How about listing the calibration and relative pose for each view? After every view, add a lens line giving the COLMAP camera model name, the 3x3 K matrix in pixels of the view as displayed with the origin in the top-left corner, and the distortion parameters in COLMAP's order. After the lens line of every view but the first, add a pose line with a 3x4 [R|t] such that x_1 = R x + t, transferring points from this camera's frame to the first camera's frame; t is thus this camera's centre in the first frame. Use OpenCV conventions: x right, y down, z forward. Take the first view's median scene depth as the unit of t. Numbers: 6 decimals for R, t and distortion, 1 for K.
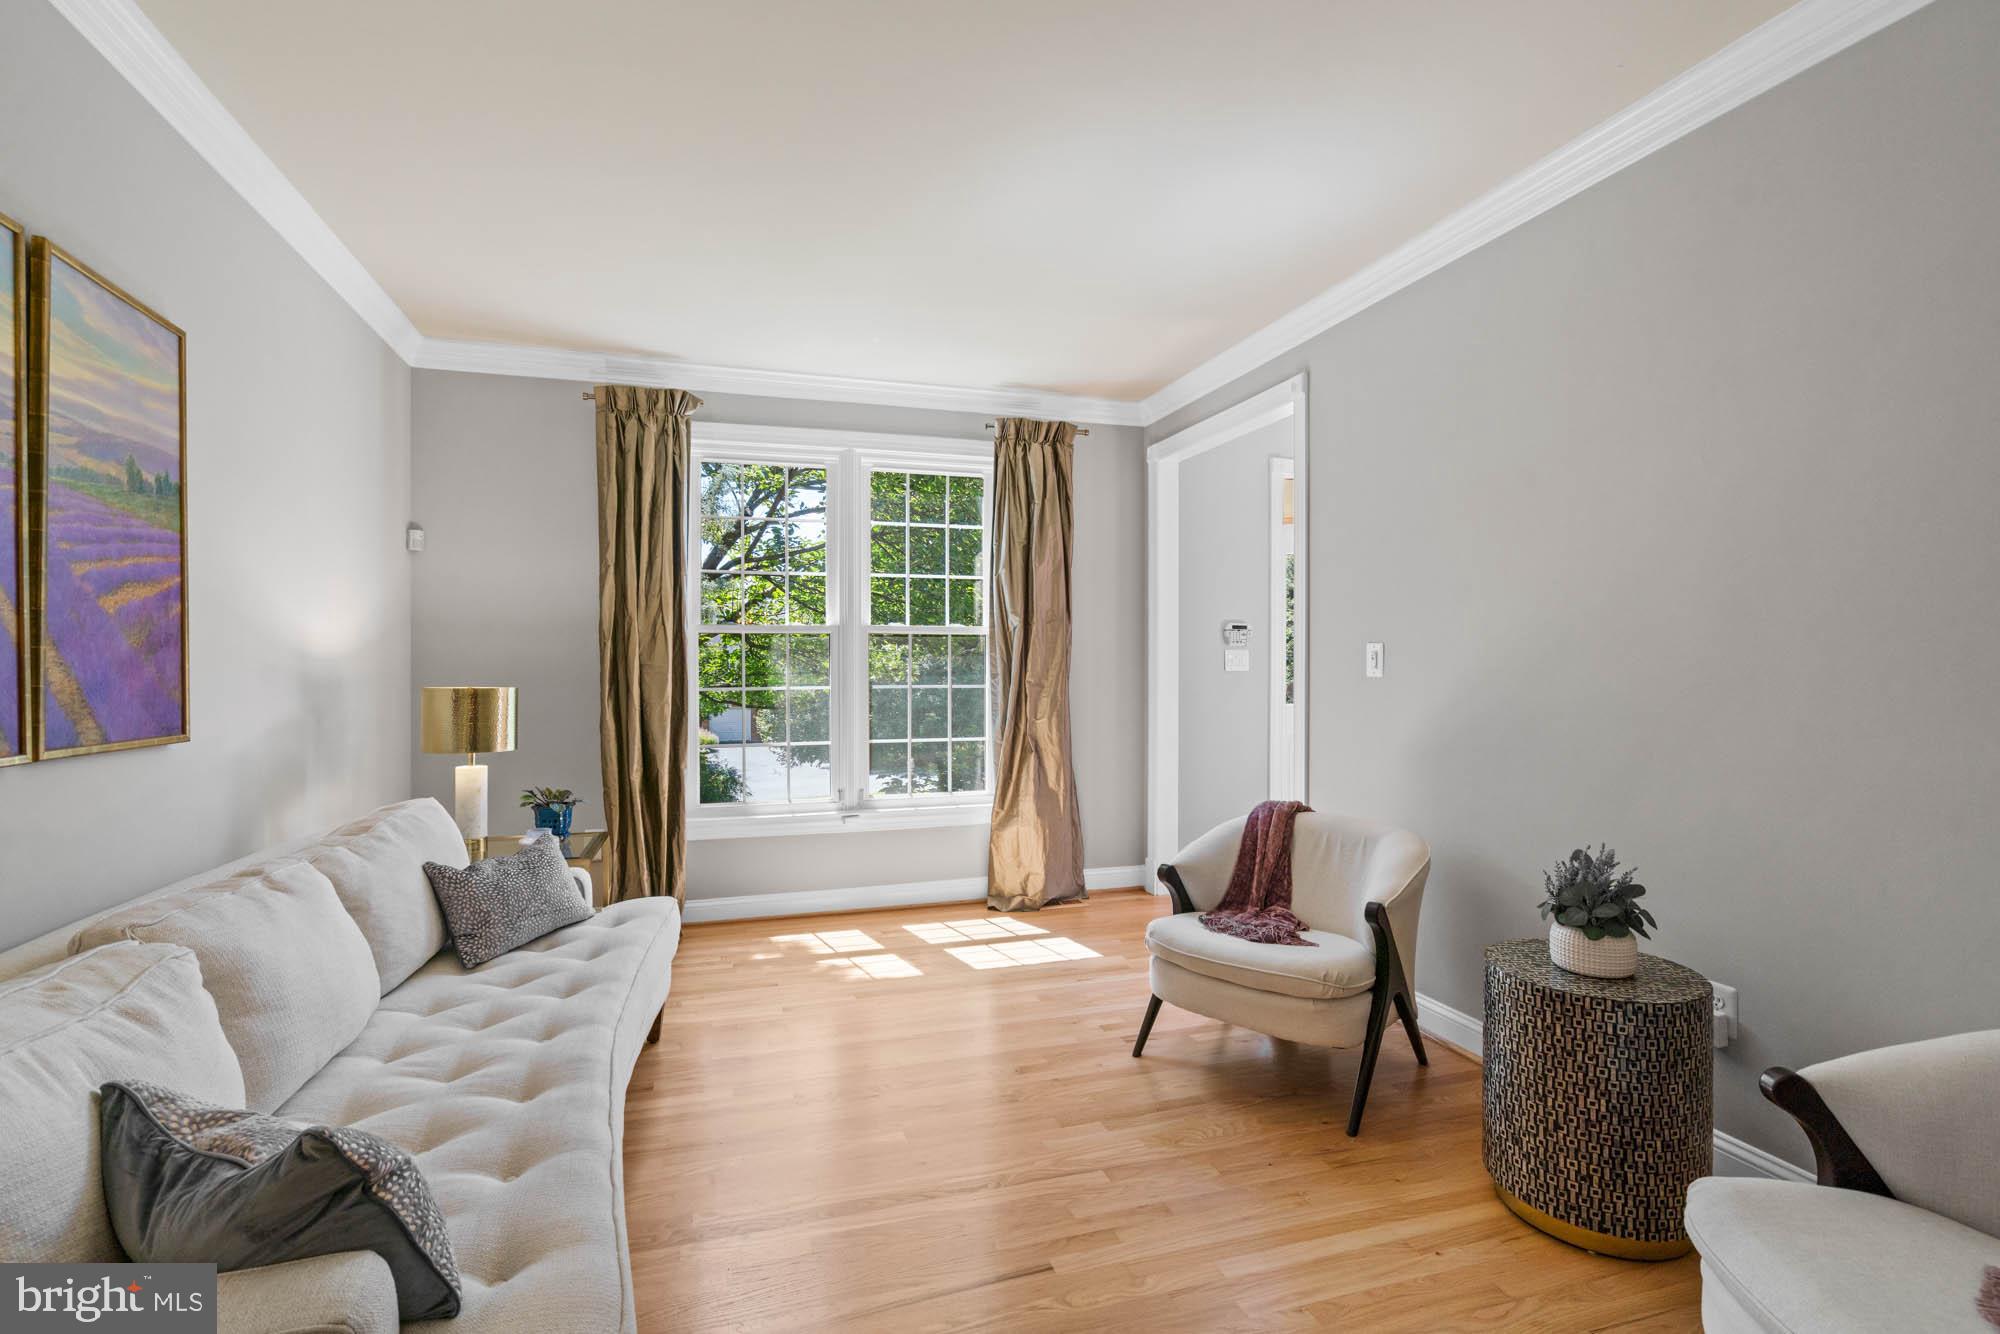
lens RADIAL K [[913.6, 0, 998.9], [0, 913.6, 664.4], [0, 0, 1]] dist [-0.002093, 0.004602]
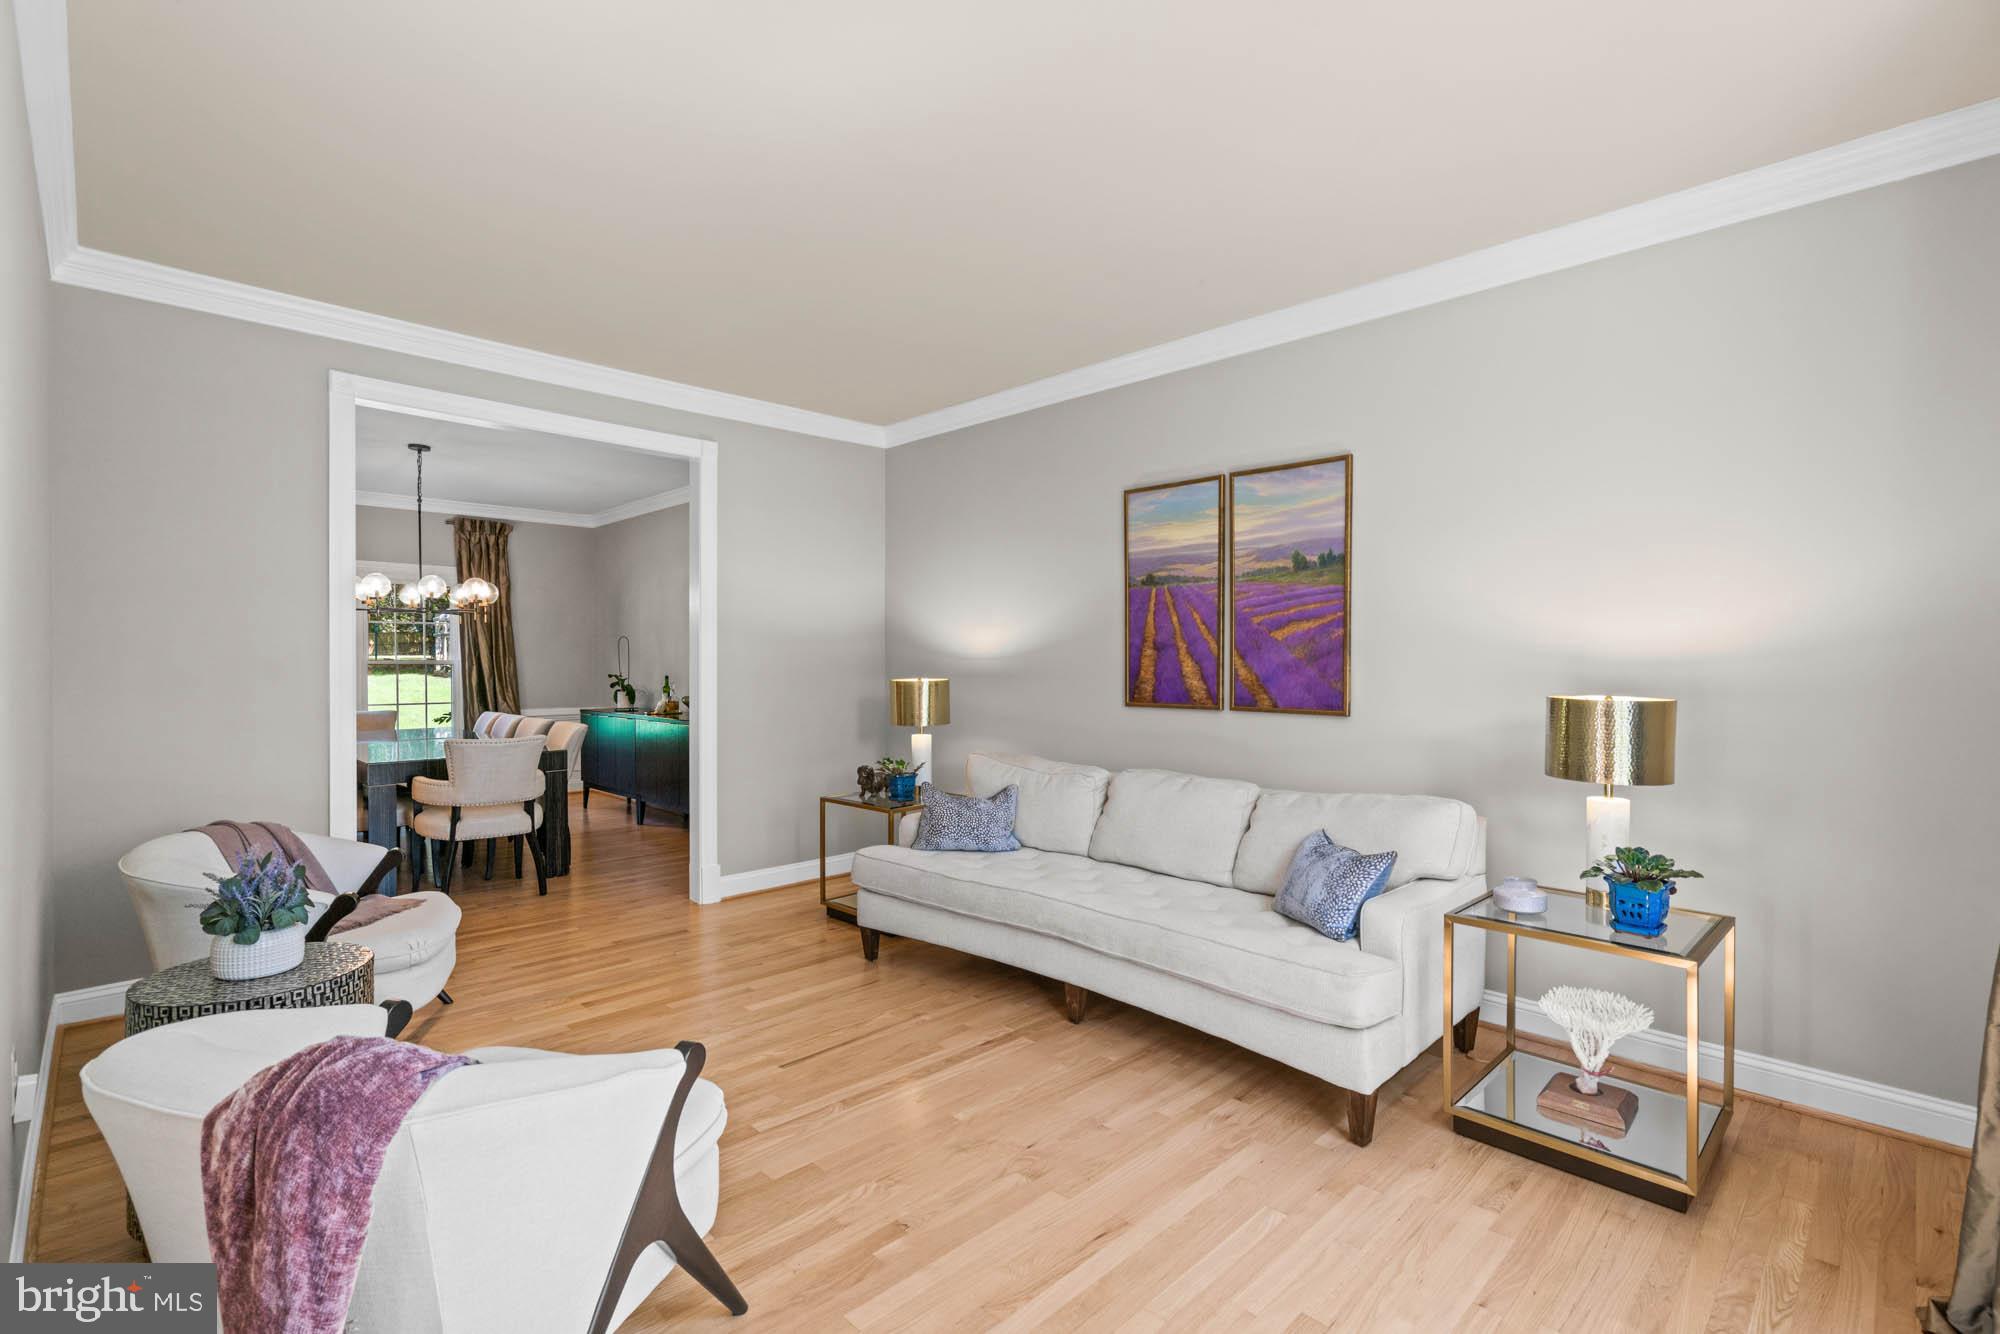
lens RADIAL K [[913.6, 0, 996.5], [0, 913.6, 669.9], [0, 0, 1]] dist [-0.002093, 0.004602]
pose [[-0.889820, 0.006439, -0.456266, 0.382186], [0.002615, 0.999956, 0.009013, -0.011856], [0.456304, 0.006827, -0.889798, 2.256462]]
